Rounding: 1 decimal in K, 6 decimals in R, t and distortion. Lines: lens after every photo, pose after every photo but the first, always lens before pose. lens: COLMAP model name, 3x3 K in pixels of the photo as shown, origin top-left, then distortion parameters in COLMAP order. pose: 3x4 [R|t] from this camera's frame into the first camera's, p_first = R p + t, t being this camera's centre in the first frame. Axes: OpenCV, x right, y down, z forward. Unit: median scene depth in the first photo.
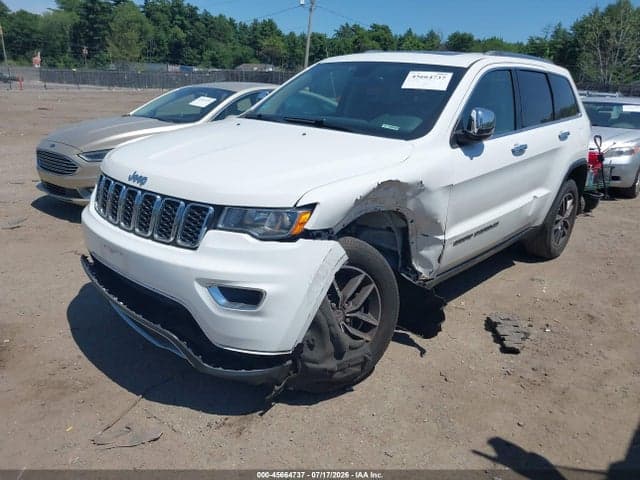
lens RADIAL K [[515.4, 0, 306.6], [0, 515.4, 244.1], [0, 0, 1]] dist [-0.001208, 0.001727]
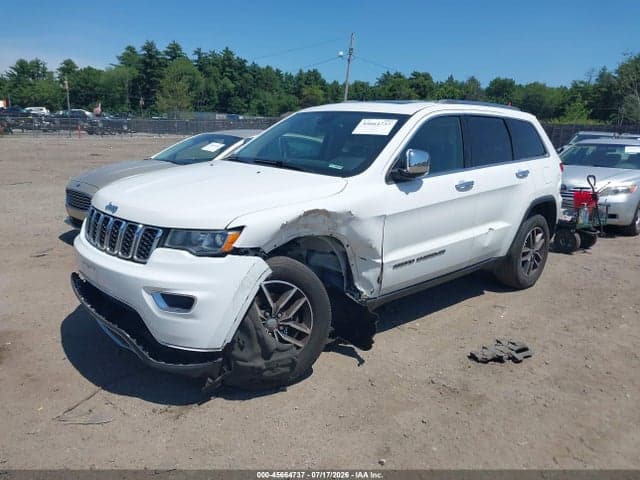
lens RADIAL K [[511.4, 0, 315.0], [0, 511.4, 242.2], [0, 0, 1]] dist [0.001167, -0.001252]
pose [[0.997226, 0.005311, -0.074250, 0.201582], [-0.011595, 0.996359, -0.084460, 0.042277], [0.073531, 0.085087, 0.993657, -0.137634]]
